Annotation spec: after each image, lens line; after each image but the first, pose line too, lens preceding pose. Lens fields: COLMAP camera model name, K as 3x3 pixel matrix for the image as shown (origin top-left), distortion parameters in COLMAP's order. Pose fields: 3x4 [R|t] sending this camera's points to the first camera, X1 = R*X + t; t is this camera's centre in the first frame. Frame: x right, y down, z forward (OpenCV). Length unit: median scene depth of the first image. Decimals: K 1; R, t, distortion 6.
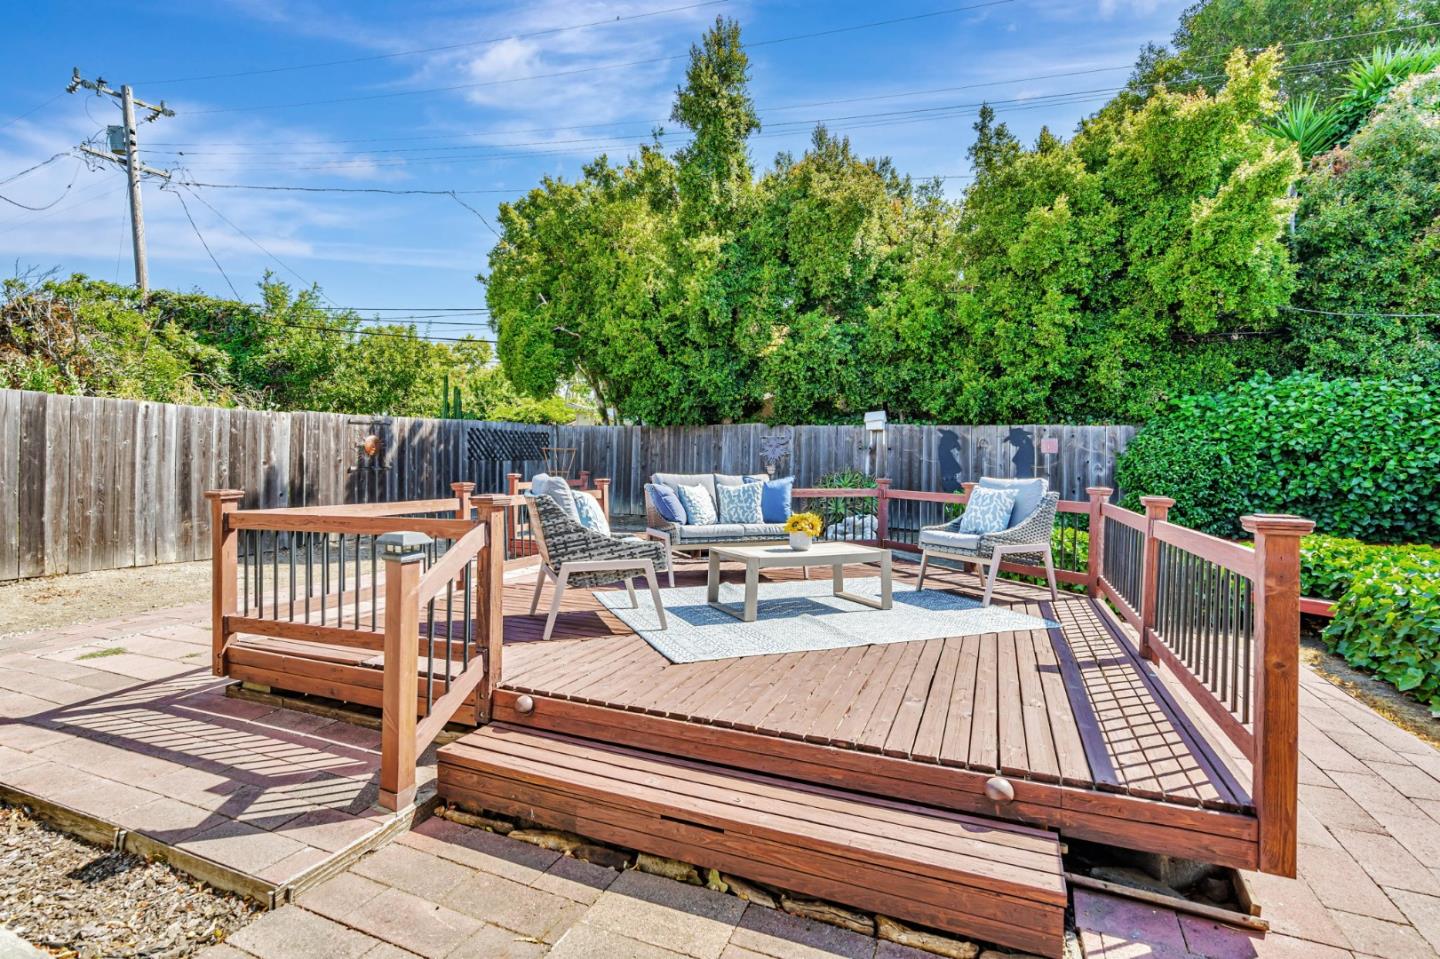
lens RADIAL K [[667.0, 0, 716.9], [0, 667.0, 465.3], [0, 0, 1]] dist [-0.002258, -0.000777]
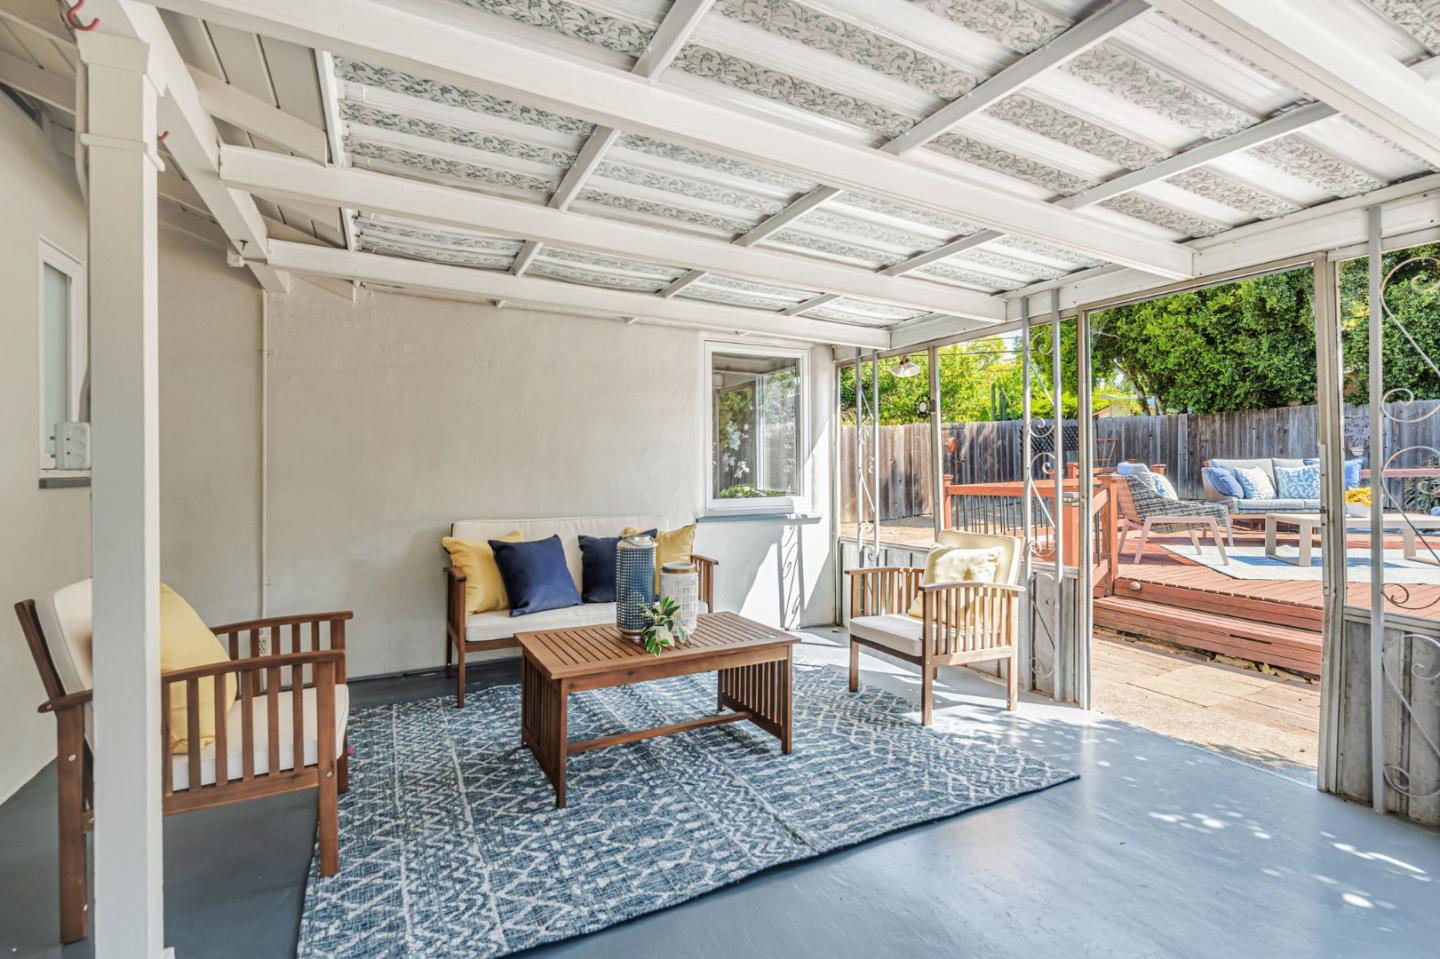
lens RADIAL K [[667.0, 0, 716.9], [0, 667.0, 465.3], [0, 0, 1]] dist [-0.002258, -0.000777]
pose [[0.754283, -0.021955, -0.656182, 0.016068], [0.031990, 0.999483, 0.003331, -0.006055], [0.655770, -0.023504, 0.754595, -0.322331]]
